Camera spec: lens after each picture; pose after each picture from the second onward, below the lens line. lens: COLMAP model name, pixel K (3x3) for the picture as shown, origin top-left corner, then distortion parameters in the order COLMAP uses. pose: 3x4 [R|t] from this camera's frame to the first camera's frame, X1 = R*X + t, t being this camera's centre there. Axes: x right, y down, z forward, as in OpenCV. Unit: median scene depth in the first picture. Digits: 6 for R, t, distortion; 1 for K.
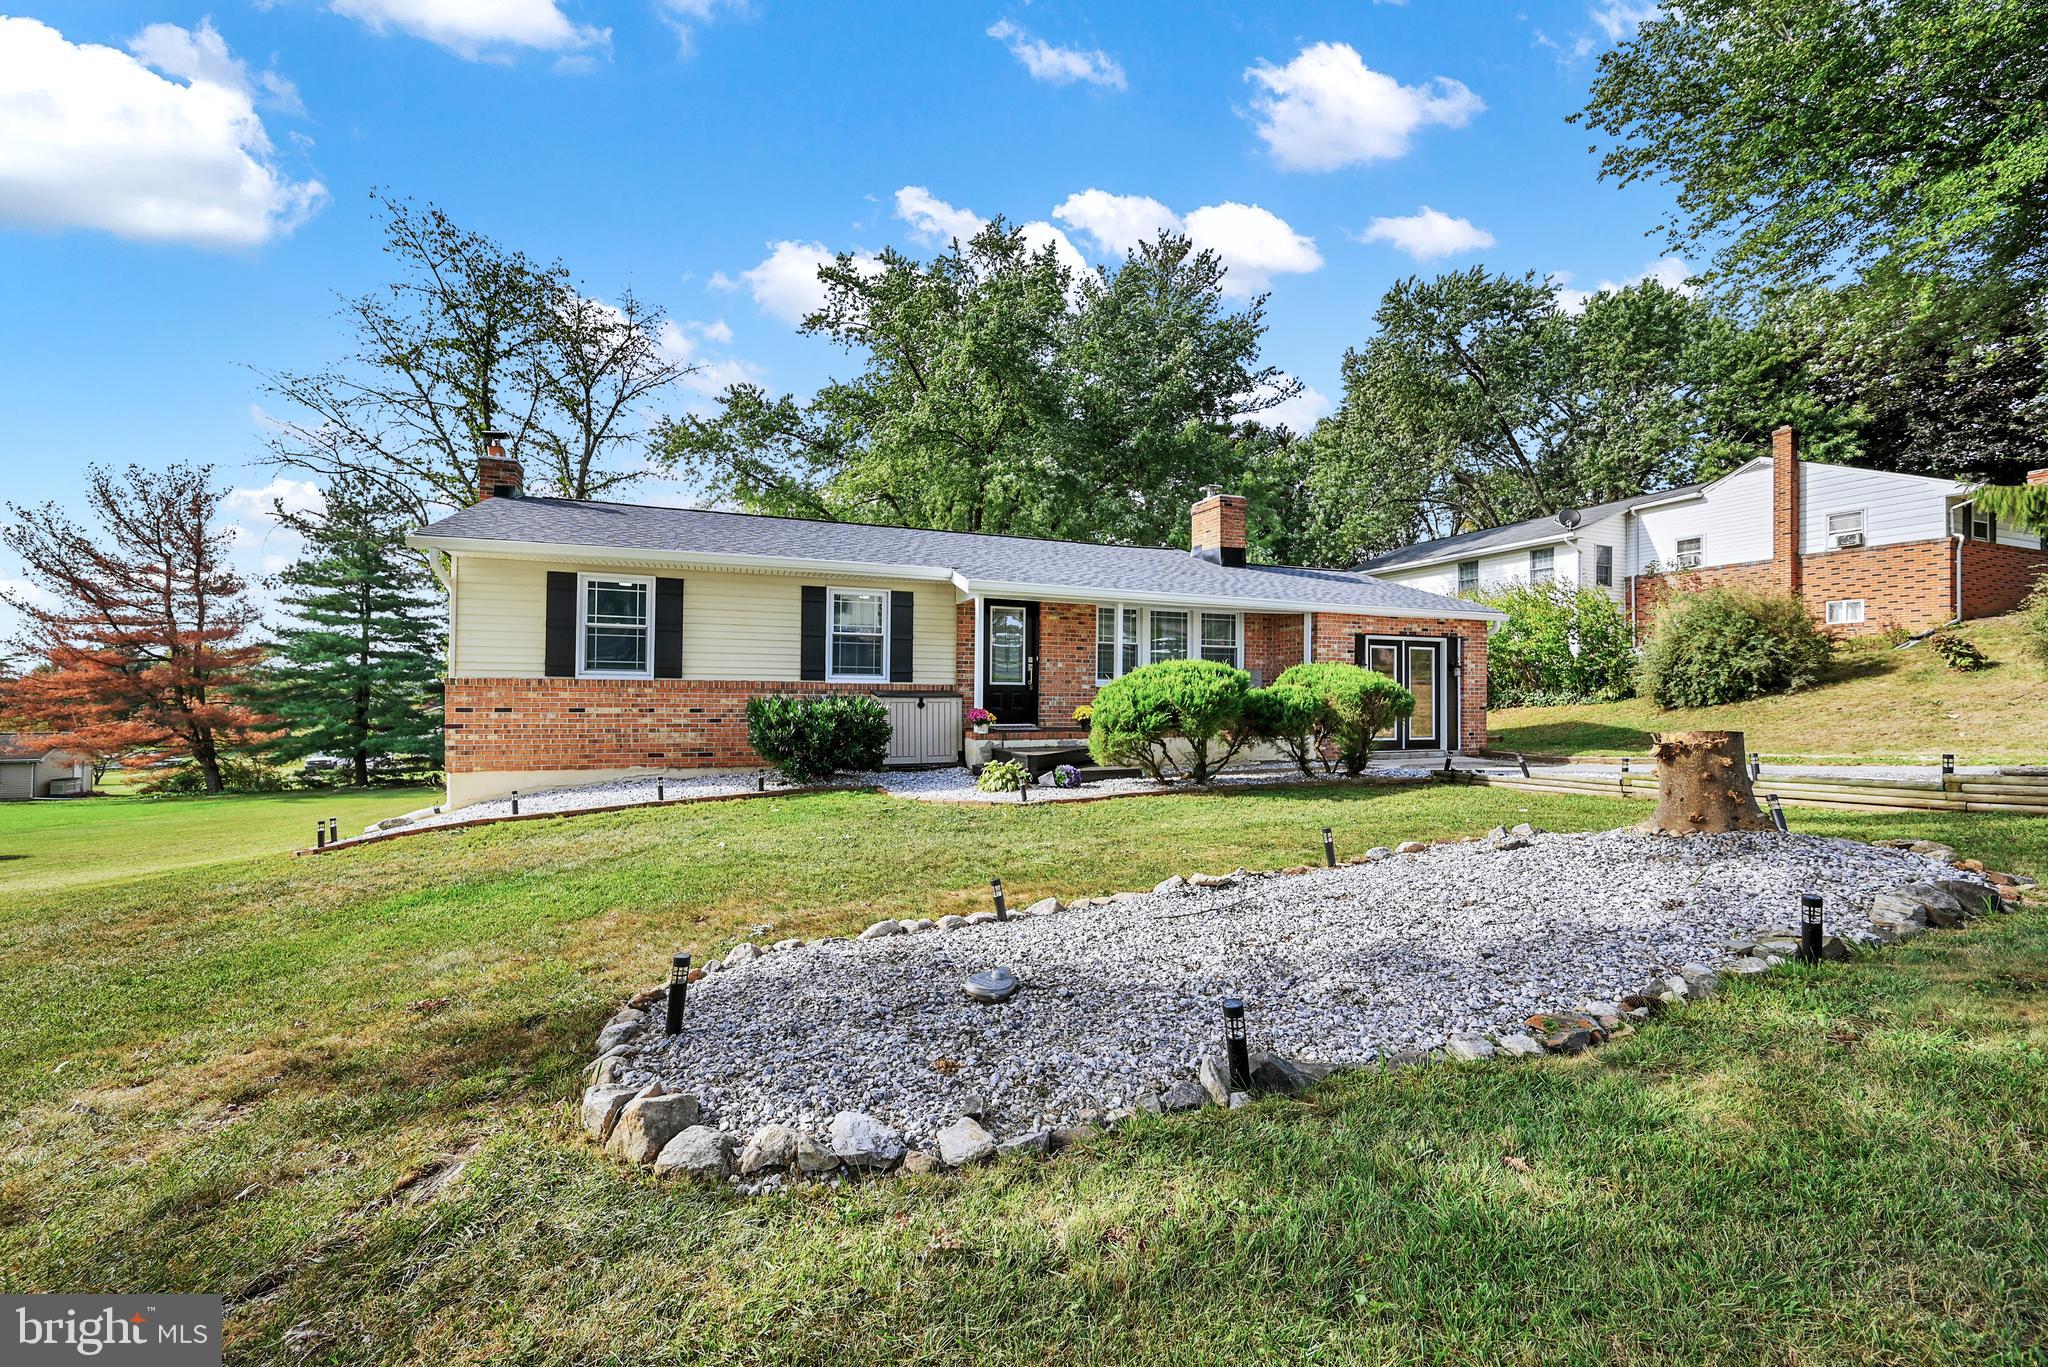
lens RADIAL K [[820.4, 0, 1022.6], [0, 820.4, 684.5], [0, 0, 1]] dist [0.000068, -0.000218]
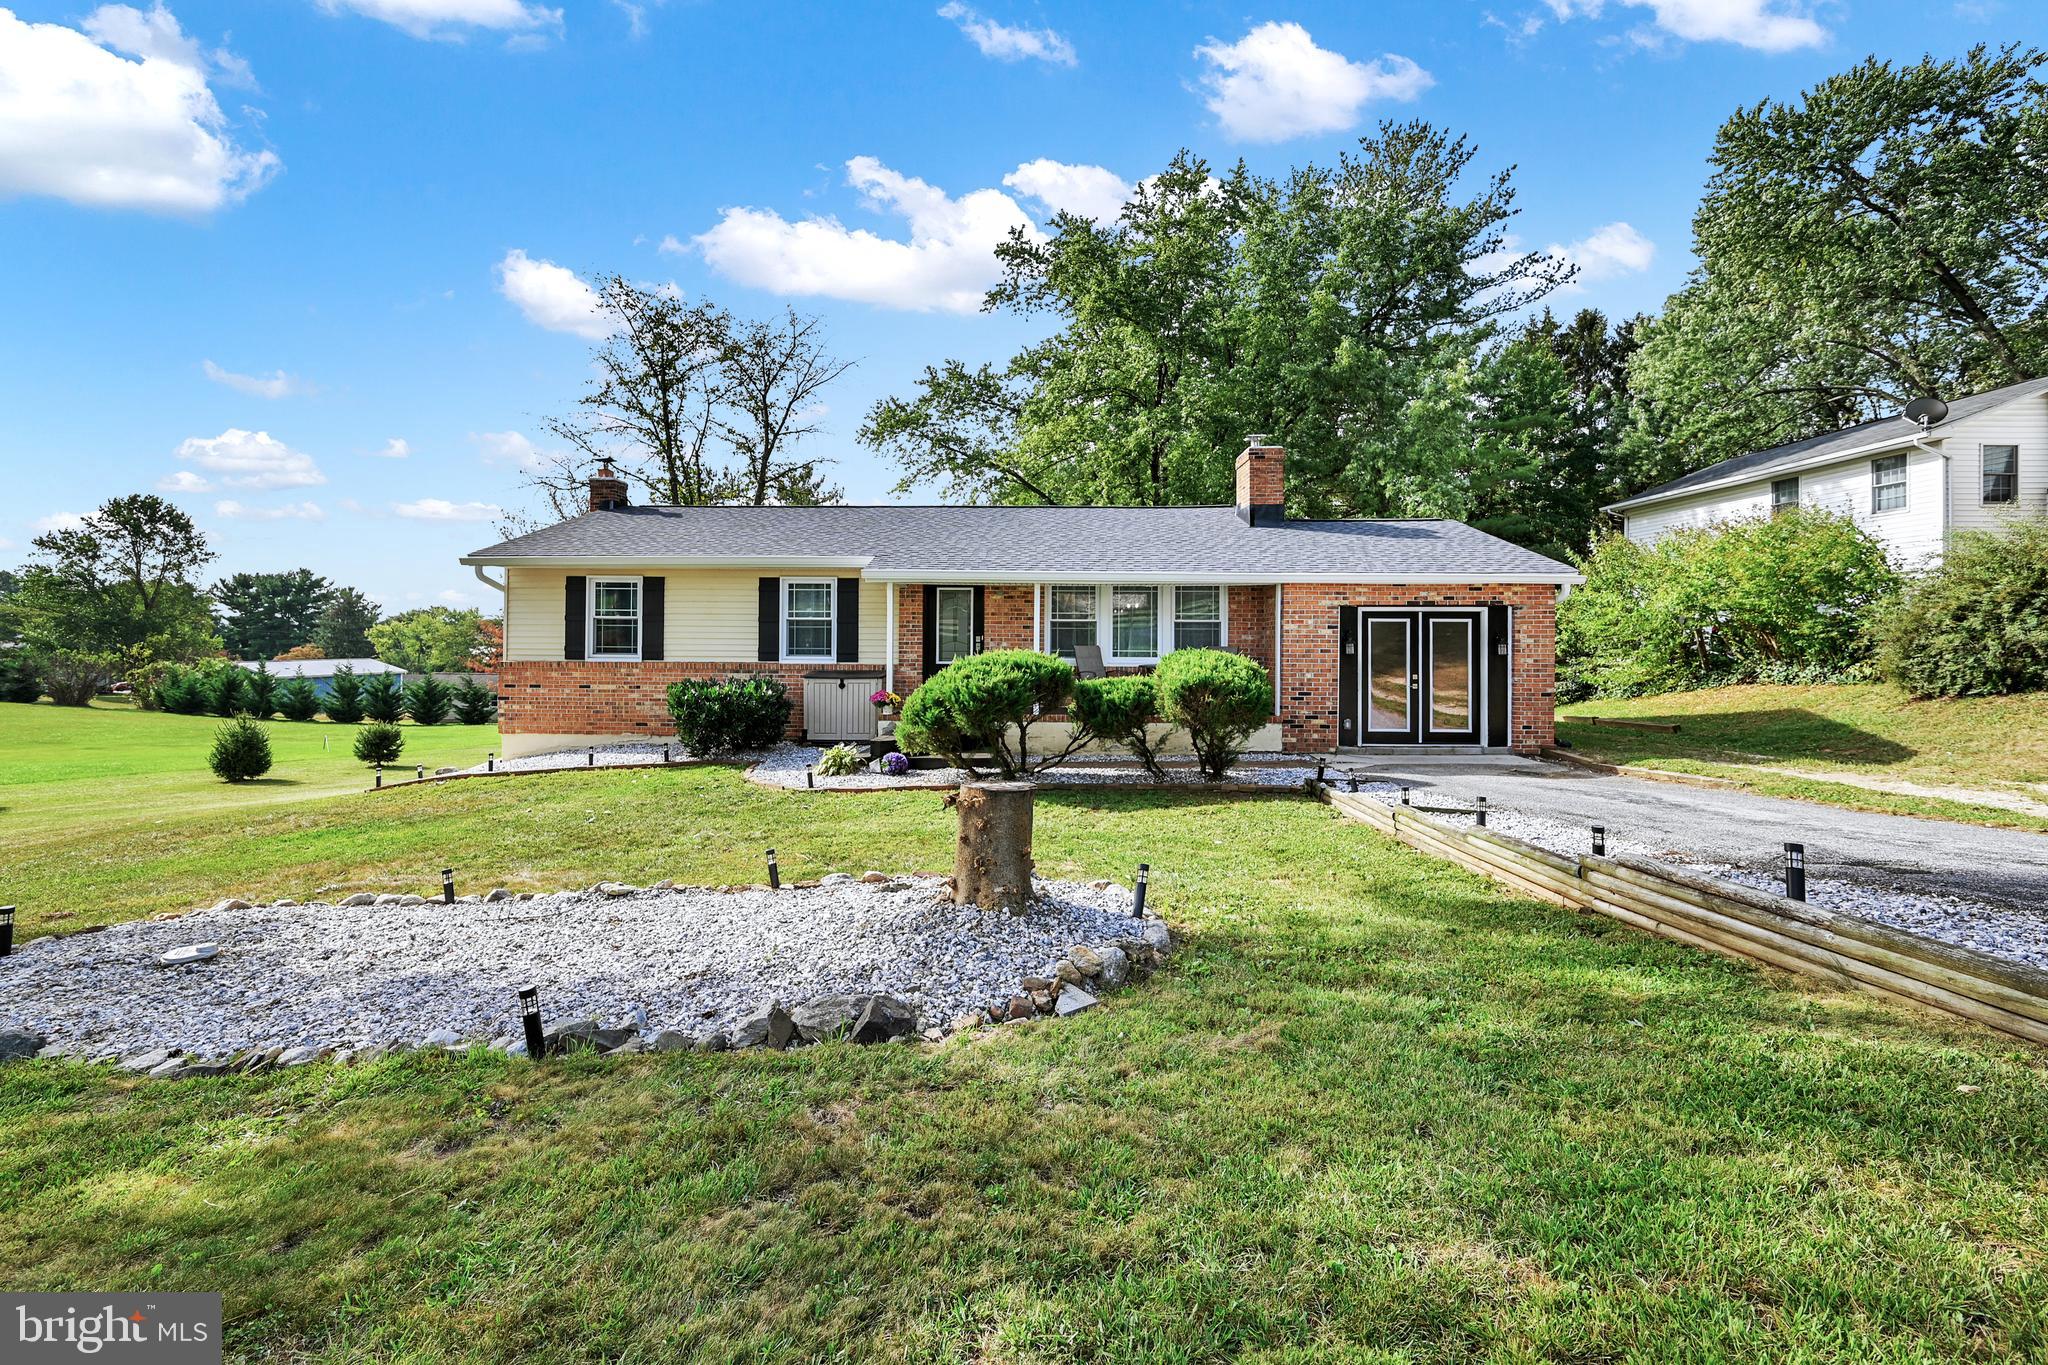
lens RADIAL K [[840.1, 0, 1022.1], [0, 840.1, 630.4], [0, 0, 1]] dist [0.000206, -0.000088]
pose [[0.920912, -0.005141, -0.389737, 0.458308], [0.006698, 0.999974, 0.002636, -0.042785], [0.389714, -0.005038, 0.920922, 0.066131]]
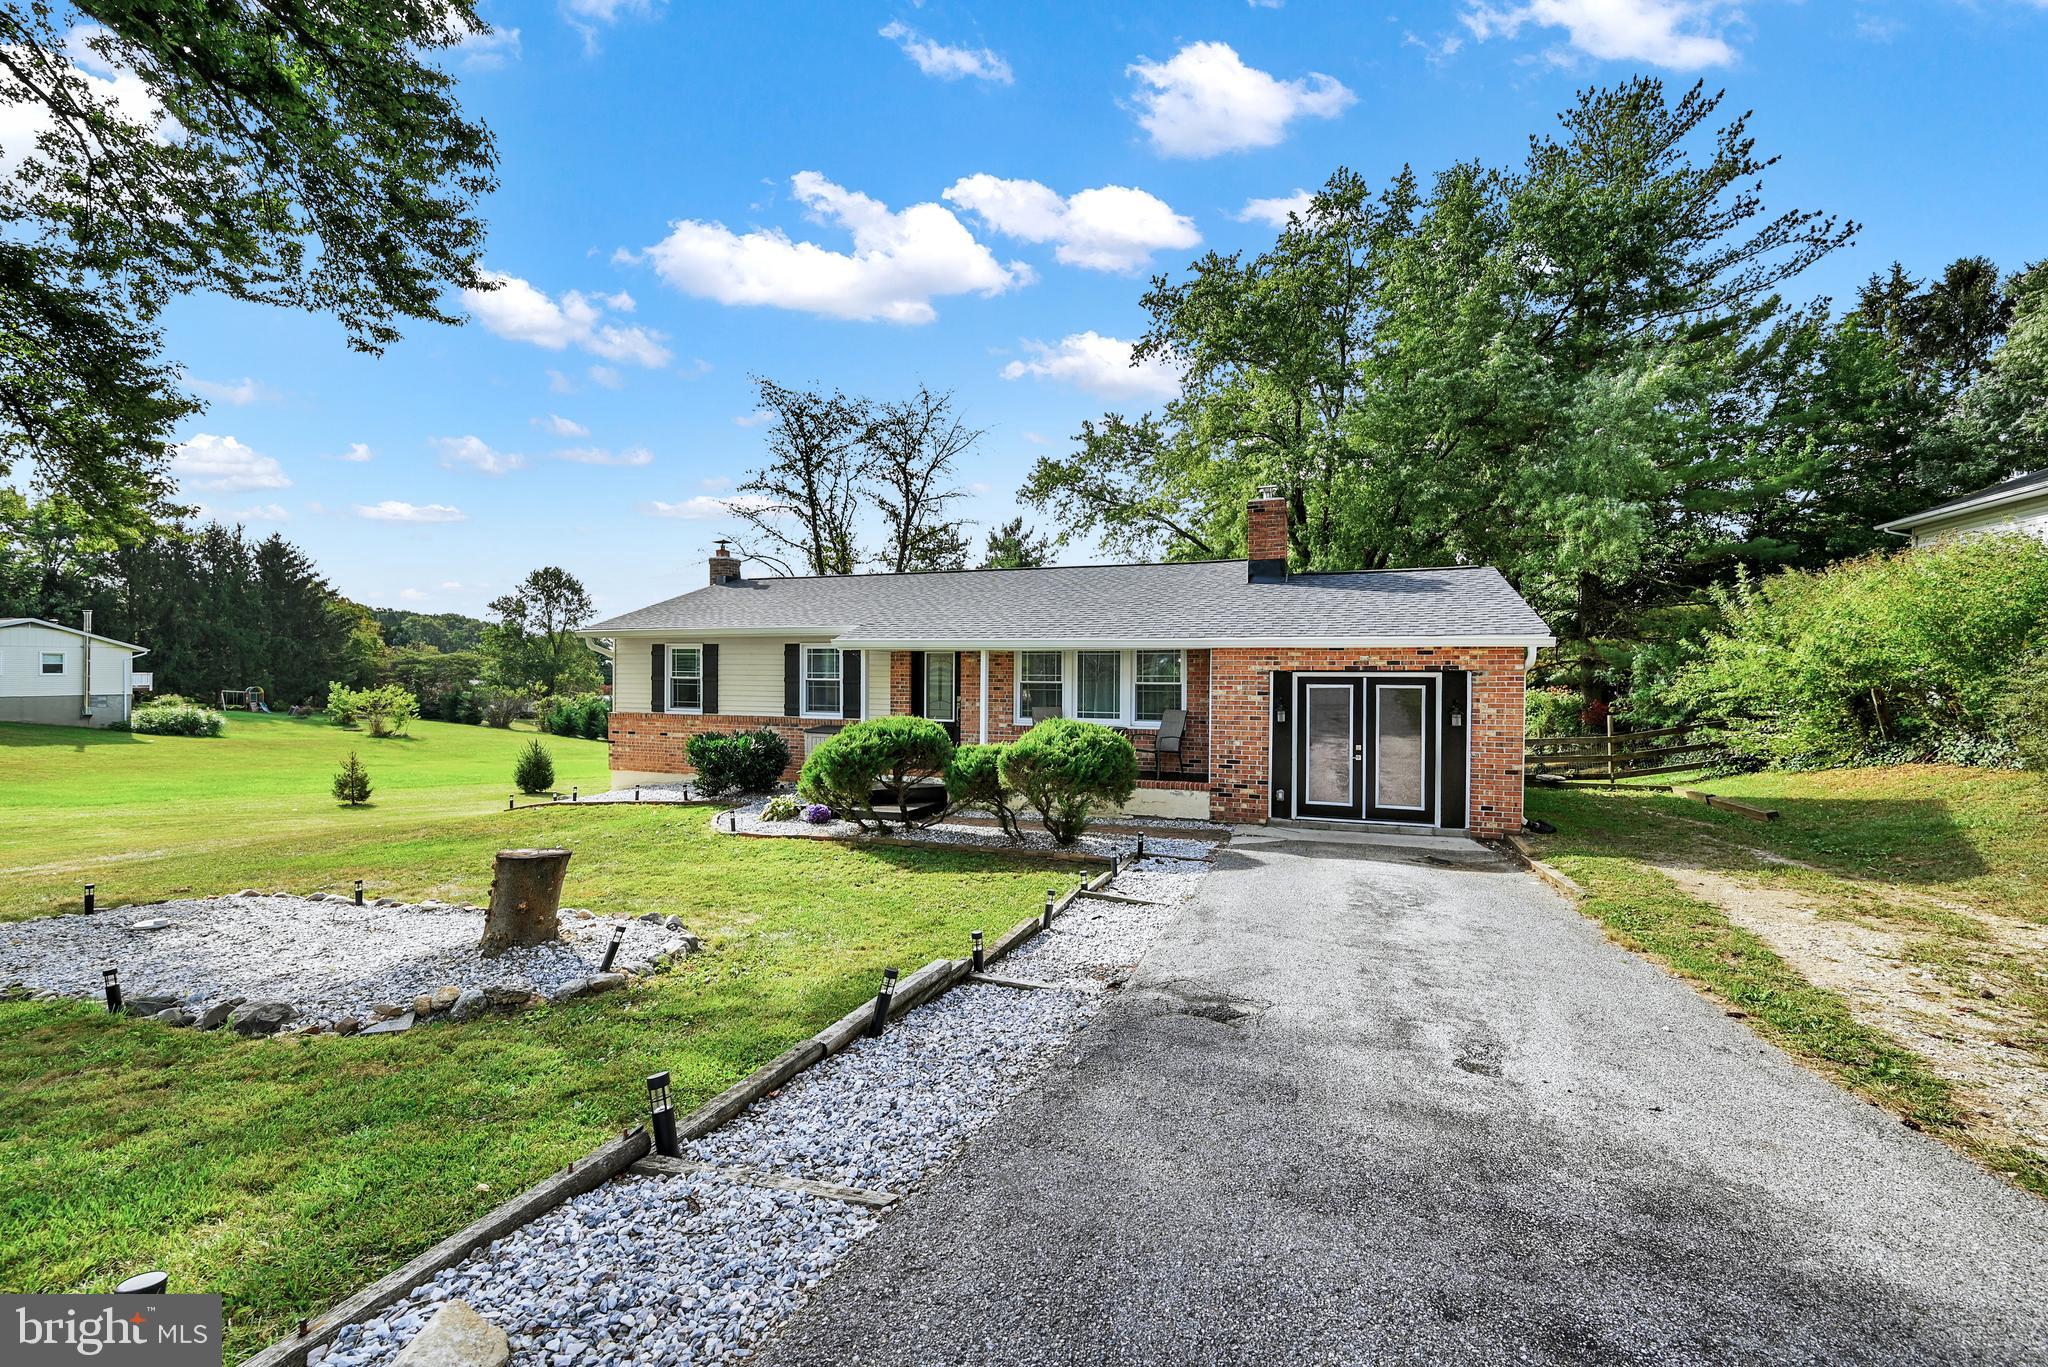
lens RADIAL K [[821.4, 0, 1026.3], [0, 821.4, 676.3], [0, 0, 1]] dist [0.002041, 0.000321]
pose [[0.756514, 0.000985, -0.653977, 0.785387], [0.008805, 0.999893, 0.011692, -0.071550], [0.653919, -0.014604, 0.756424, 0.228265]]
